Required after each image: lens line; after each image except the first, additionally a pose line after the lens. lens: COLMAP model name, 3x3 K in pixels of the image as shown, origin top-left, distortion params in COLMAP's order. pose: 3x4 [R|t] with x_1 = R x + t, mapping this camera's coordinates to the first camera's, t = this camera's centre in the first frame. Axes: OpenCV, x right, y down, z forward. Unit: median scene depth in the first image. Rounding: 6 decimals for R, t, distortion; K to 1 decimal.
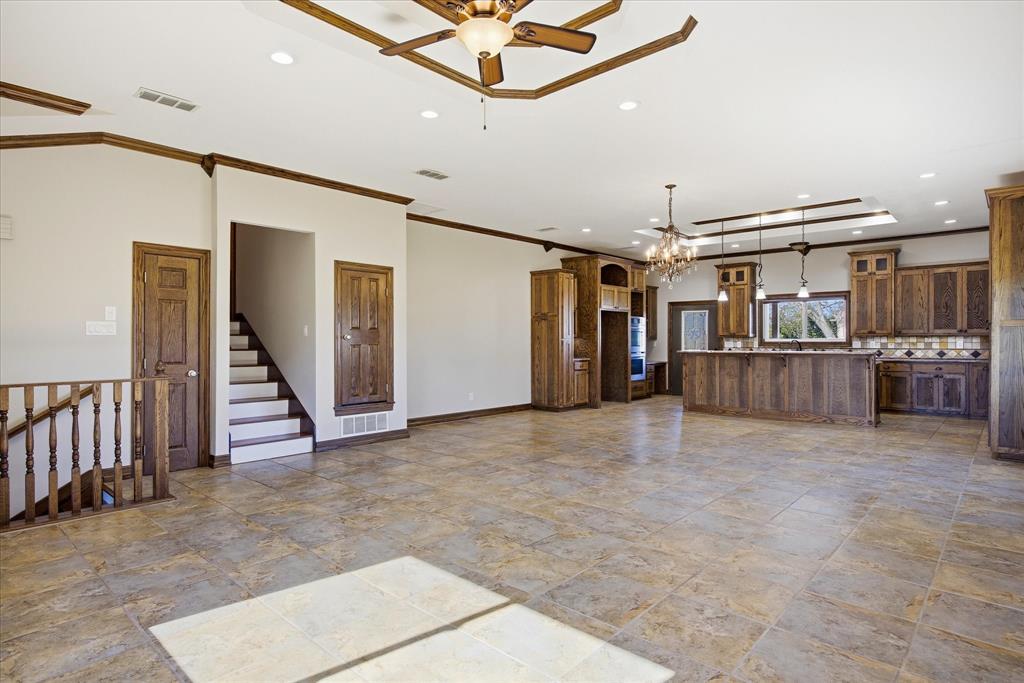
lens RADIAL K [[556.4, 0, 510.6], [0, 556.4, 340.7], [0, 0, 1]] dist [-0.006470, -0.000417]
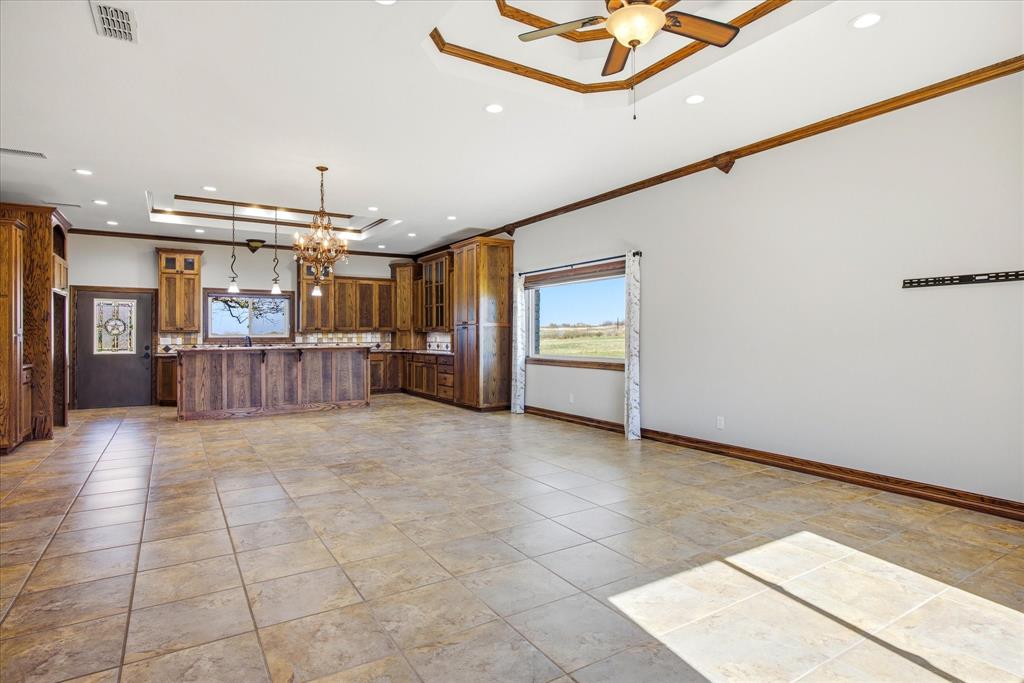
lens RADIAL K [[540.3, 0, 510.9], [0, 540.3, 335.6], [0, 0, 1]] dist [-0.006232, -0.001185]
pose [[0.261663, -0.001312, 0.965158, -0.348511], [0.003922, 0.999992, 0.000296, 0.000034], [-0.965151, 0.003708, 0.261666, 0.328626]]
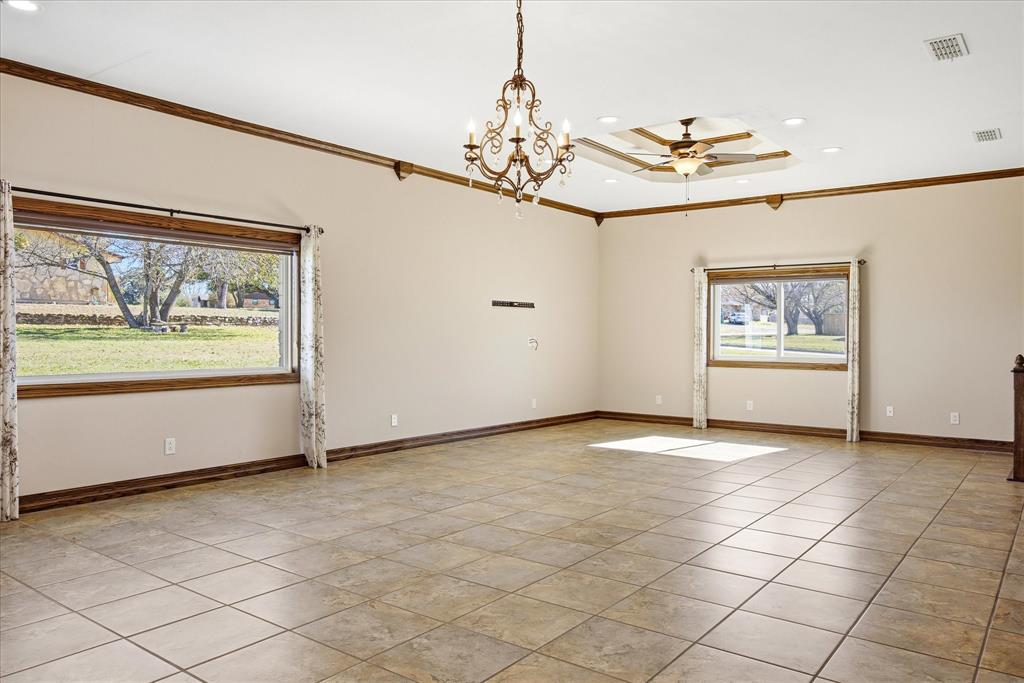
lens RADIAL K [[724.7, 0, 512.5], [0, 724.7, 340.1], [0, 0, 1]] dist [-0.001860, 0.002669]
pose [[-0.996436, -0.005307, -0.084187, 0.241012], [-0.006264, 0.999919, 0.011110, -0.003716], [0.084122, 0.011597, -0.996388, 1.115302]]
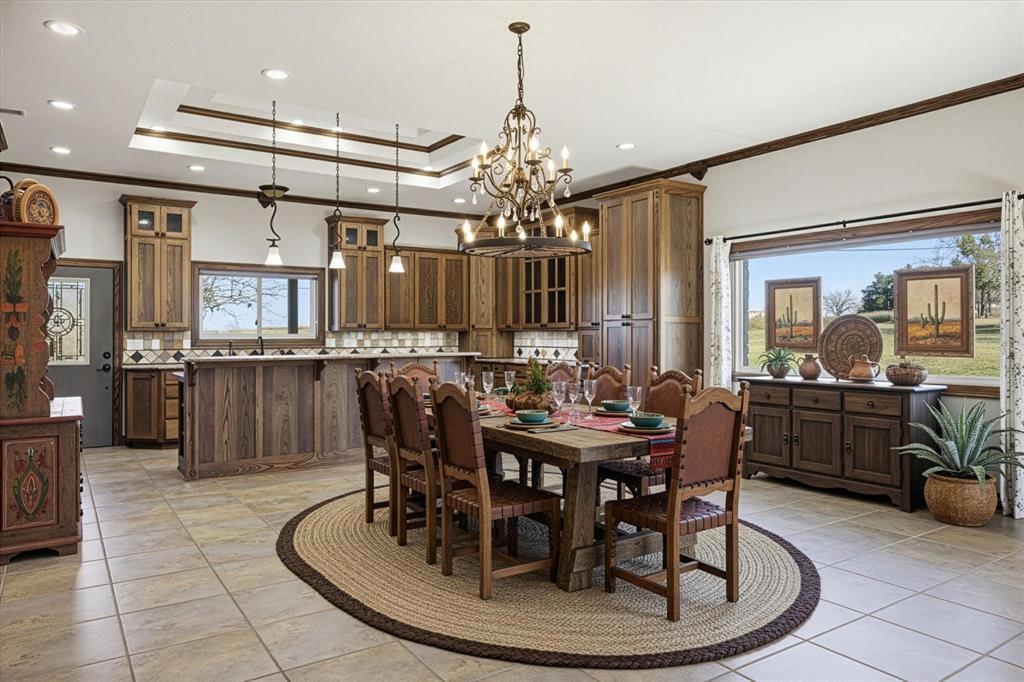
lens RADIAL K [[688.4, 0, 507.8], [0, 688.4, 338.1], [0, 0, 1]] dist [0.004835, 0.000414]
pose [[0.238004, -0.003420, 0.971258, -0.223221], [0.001540, 0.999994, 0.003144, -0.001198], [-0.971263, 0.000748, 0.238007, 0.609506]]
